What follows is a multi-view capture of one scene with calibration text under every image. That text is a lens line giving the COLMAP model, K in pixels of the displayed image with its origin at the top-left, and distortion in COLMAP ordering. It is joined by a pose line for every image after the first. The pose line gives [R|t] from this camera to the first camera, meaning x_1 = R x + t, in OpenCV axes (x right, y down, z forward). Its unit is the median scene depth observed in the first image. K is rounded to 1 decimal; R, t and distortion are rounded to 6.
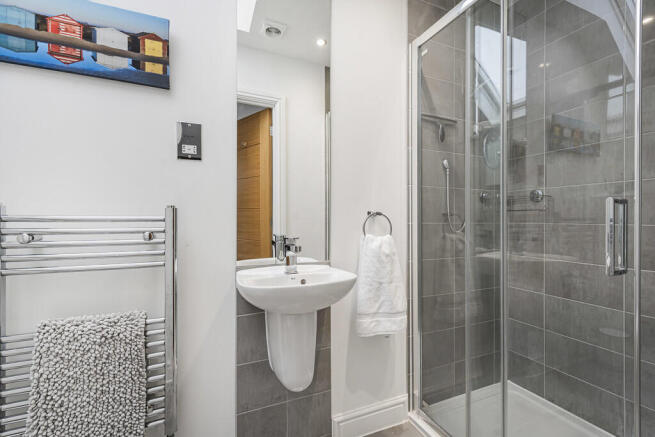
lens RADIAL K [[291.9, 0, 324.9], [0, 291.9, 216.4], [0, 0, 1]] dist [0.004833, -0.000046]
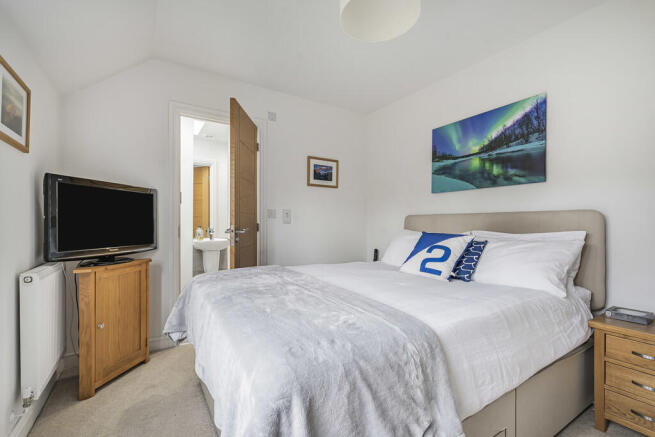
lens RADIAL K [[286.9, 0, 324.8], [0, 286.9, 220.4], [0, 0, 1]] dist [0.002528, -0.000170]
pose [[0.986053, 0.002669, 0.166409, 0.293517], [-0.002679, 0.999996, -0.000168, -0.008215], [-0.166409, -0.000280, 0.986057, -1.154319]]
